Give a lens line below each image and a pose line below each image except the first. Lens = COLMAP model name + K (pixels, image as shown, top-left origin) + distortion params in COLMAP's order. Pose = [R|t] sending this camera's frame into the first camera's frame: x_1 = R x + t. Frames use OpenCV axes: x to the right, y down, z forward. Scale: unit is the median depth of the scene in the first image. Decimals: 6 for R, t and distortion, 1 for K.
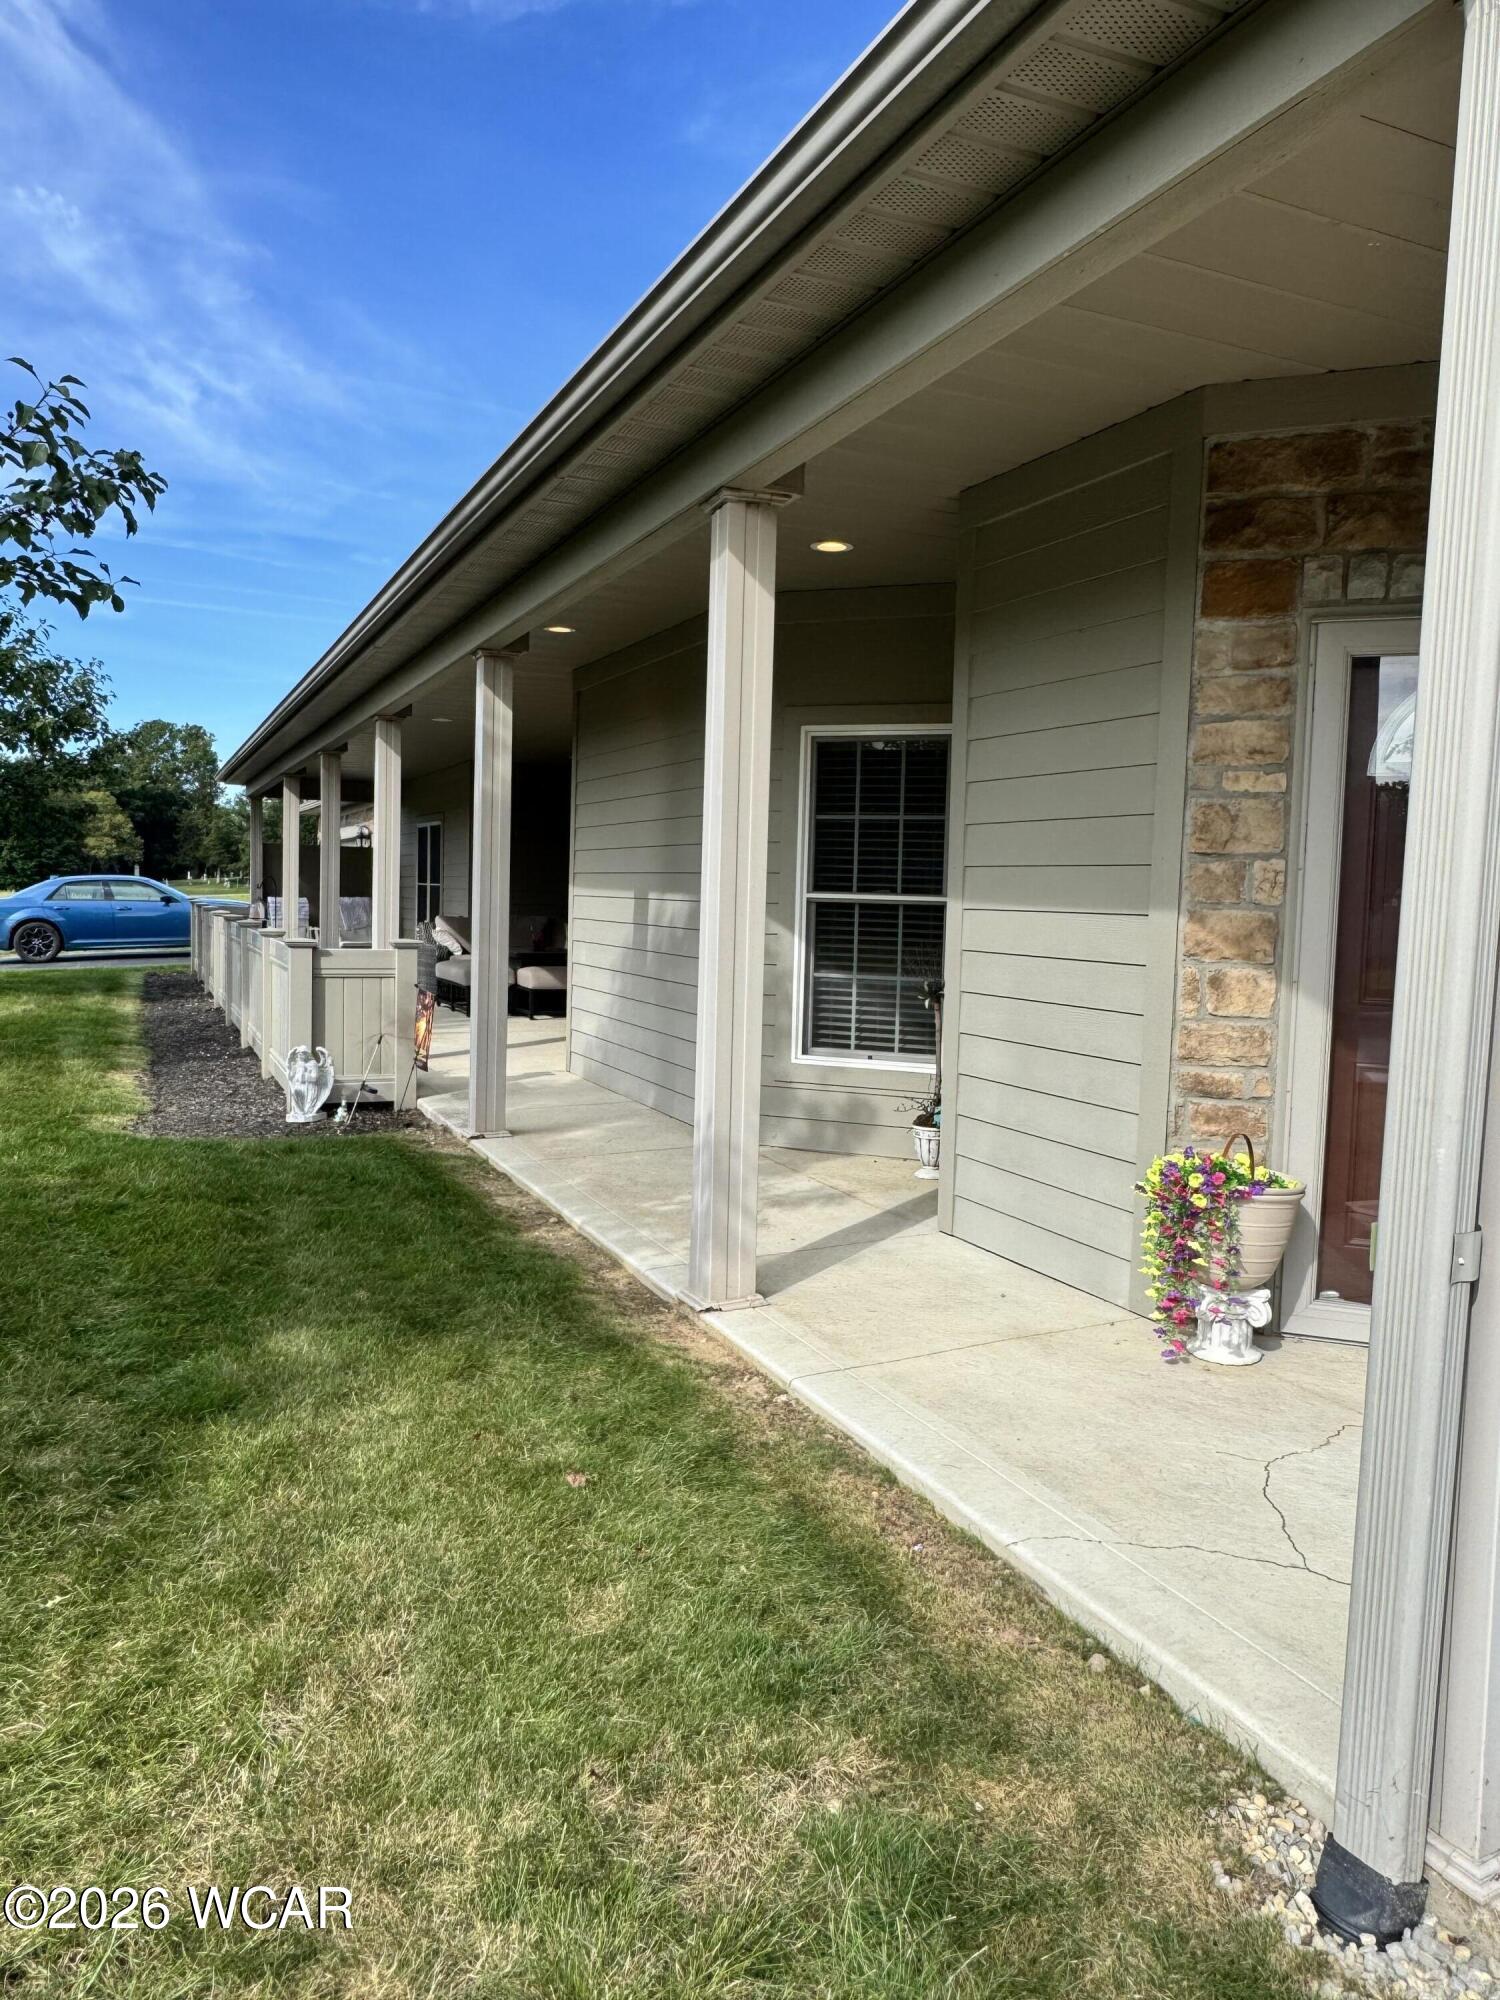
lens RADIAL K [[1356.0, 0, 746.5], [0, 1356.0, 998.8], [0, 0, 1]] dist [-0.008734, 0.004823]
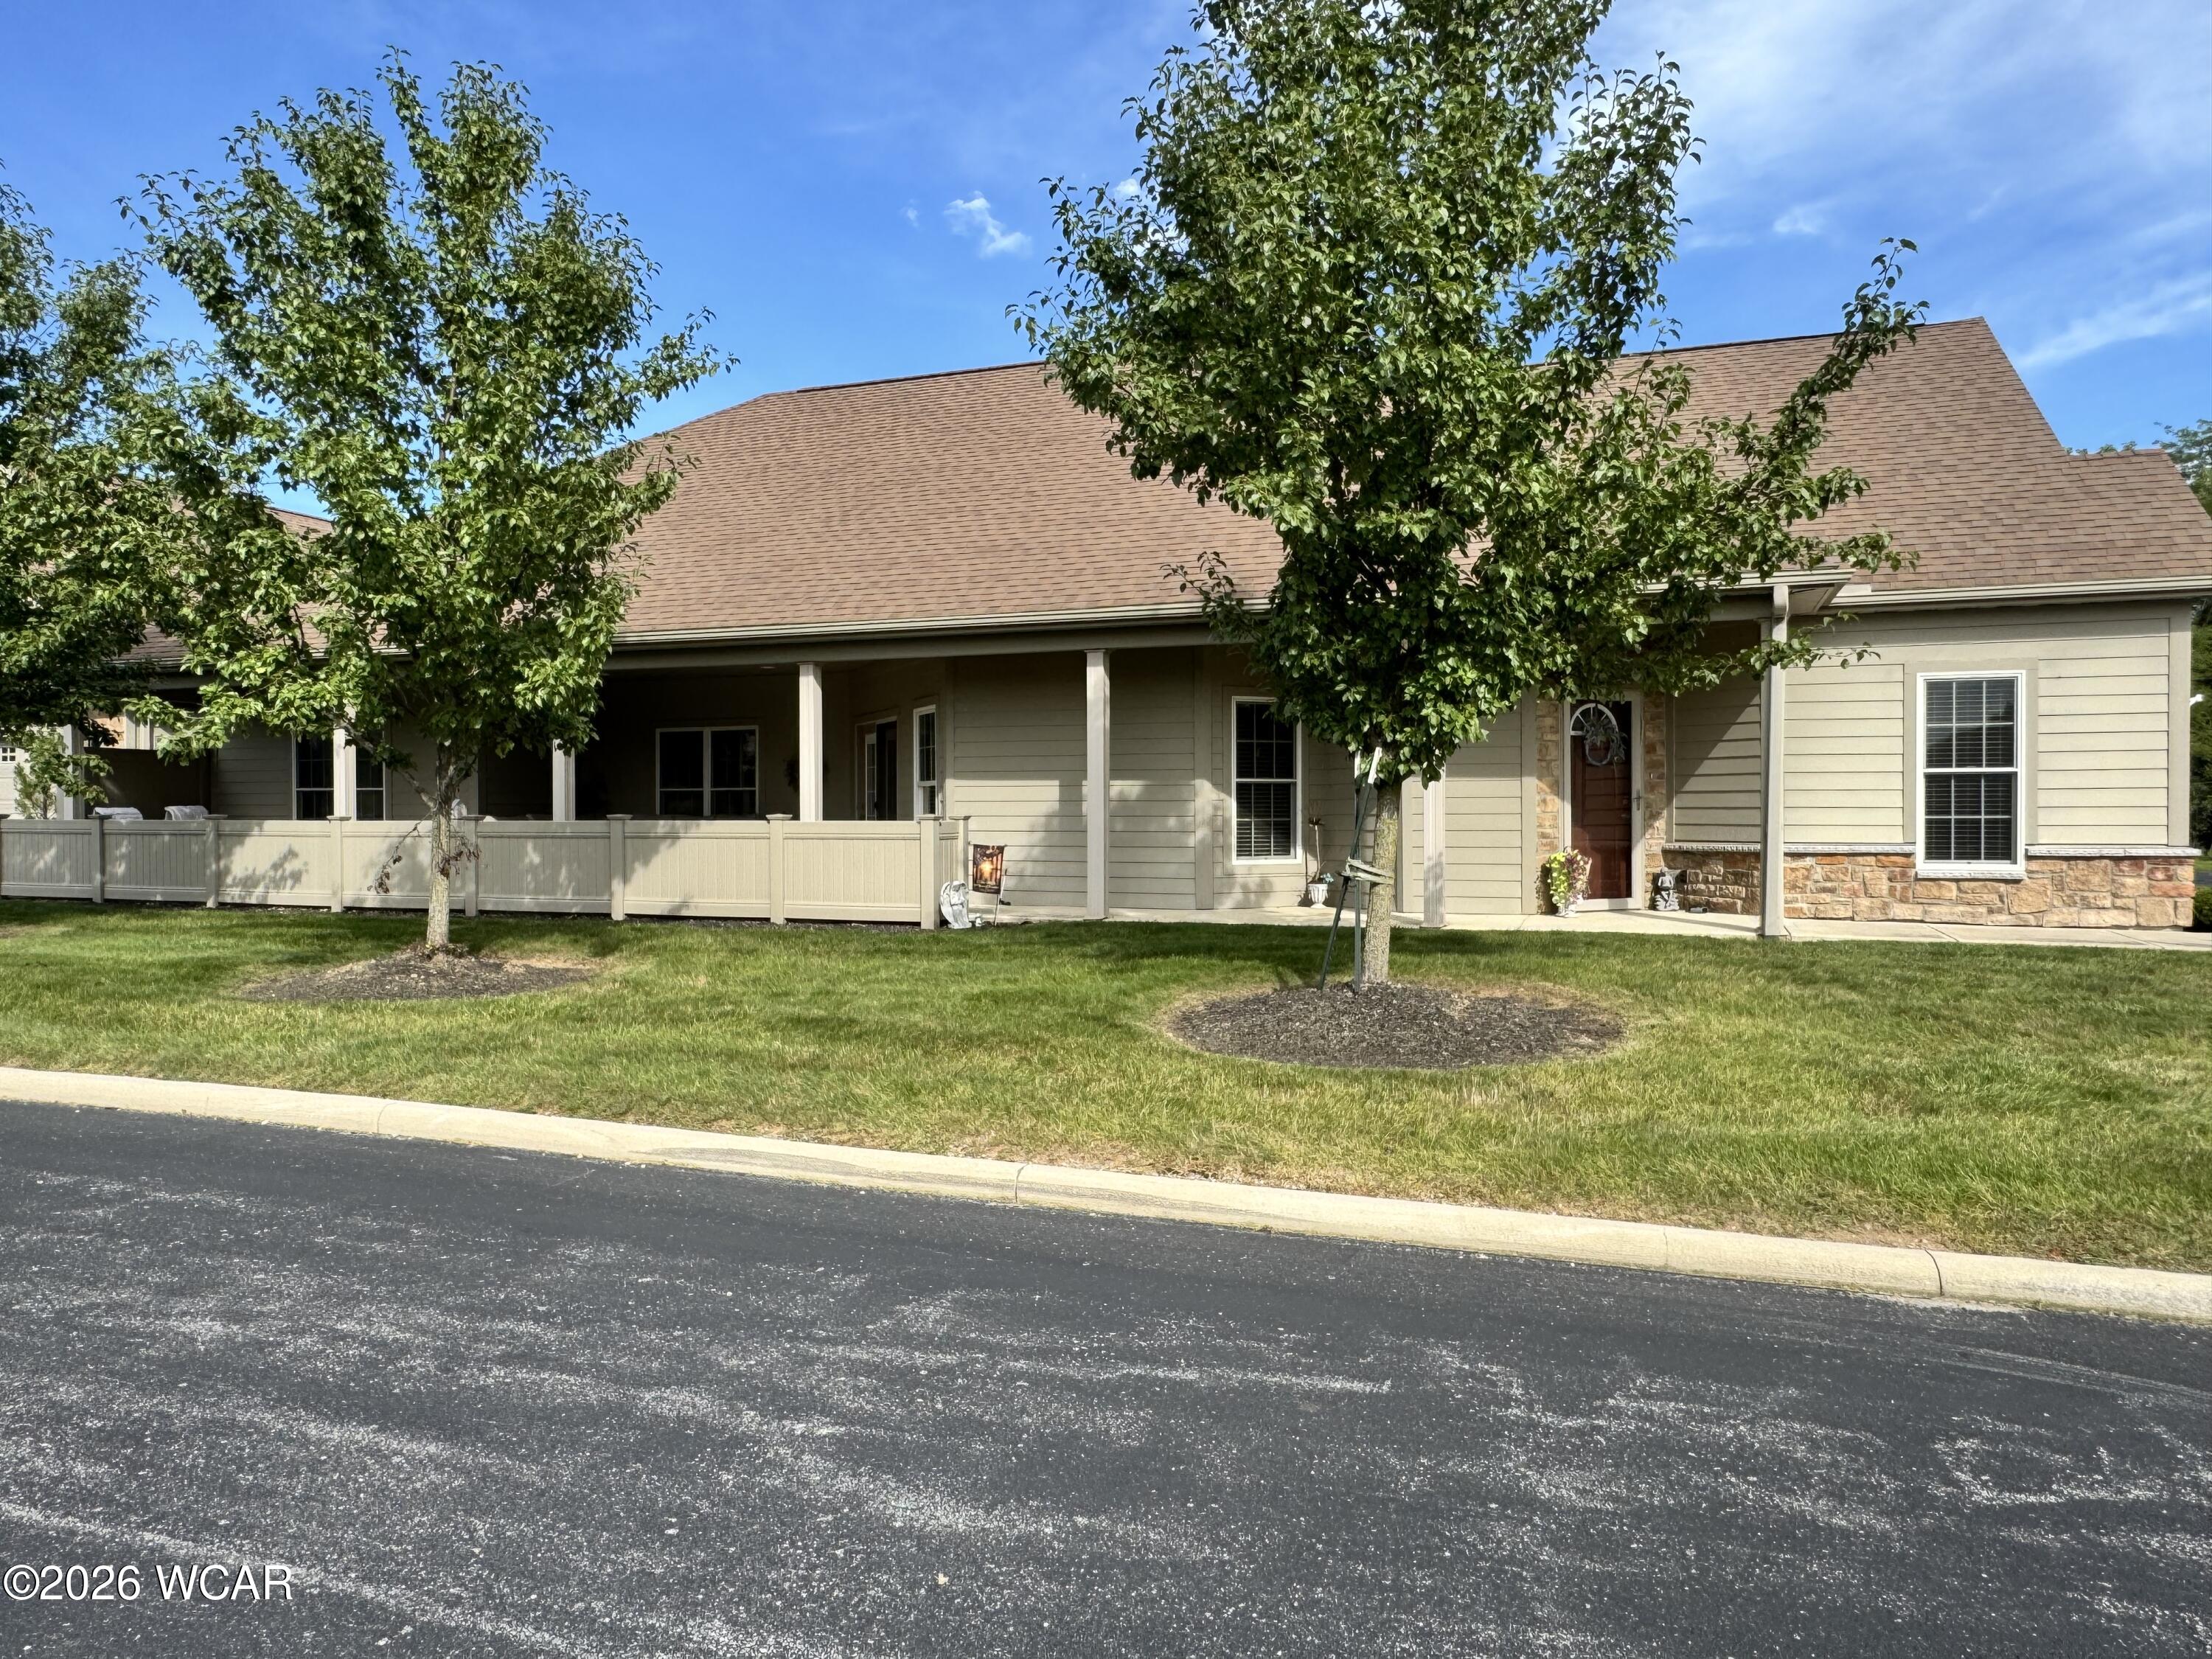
lens RADIAL K [[1499.7, 0, 1081.2], [0, 1499.7, 830.2], [0, 0, 1]] dist [-0.008734, 0.004823]
pose [[0.718864, -0.043769, 0.693772, -1.692306], [0.078057, 0.996787, -0.017994, 0.020268], [-0.690755, 0.067089, 0.719970, -0.440316]]
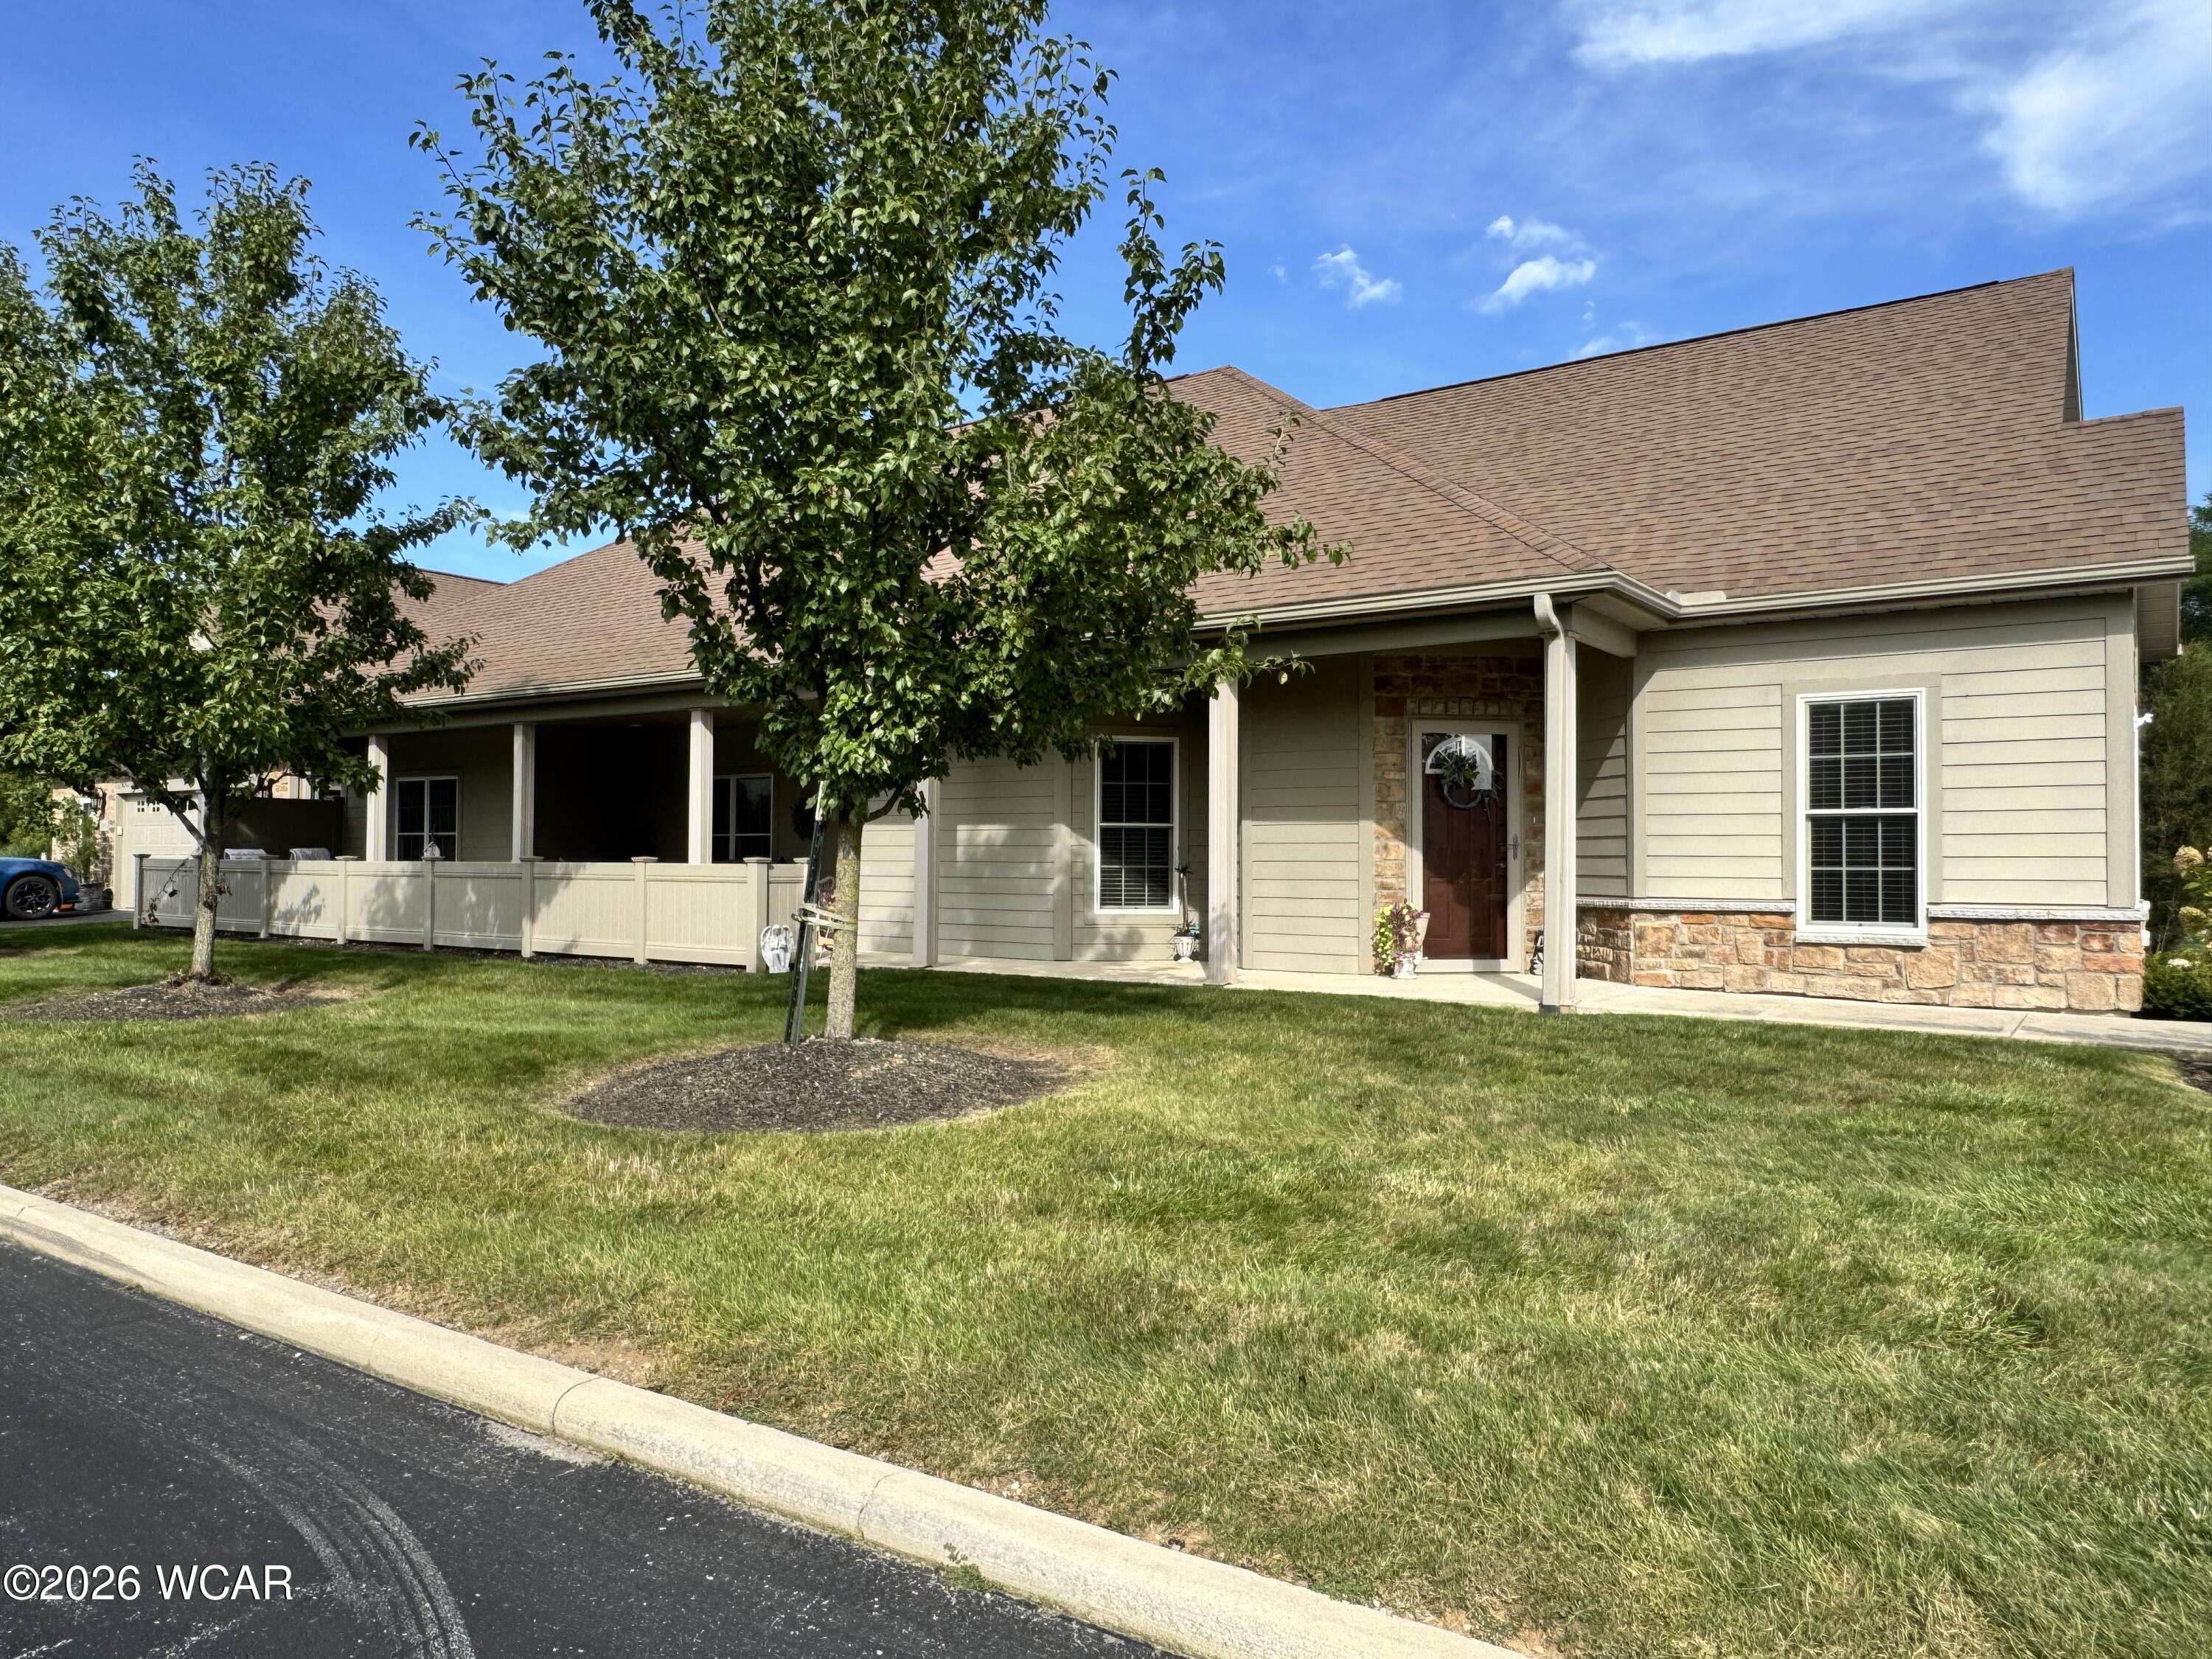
lens RADIAL K [[1499.7, 0, 1081.2], [0, 1499.7, 830.2], [0, 0, 1]] dist [-0.008734, 0.004823]
pose [[0.872315, -0.017305, 0.488639, -1.018583], [0.059481, 0.995707, -0.070923, 0.080306], [-0.485314, 0.090932, 0.869599, -0.817832]]
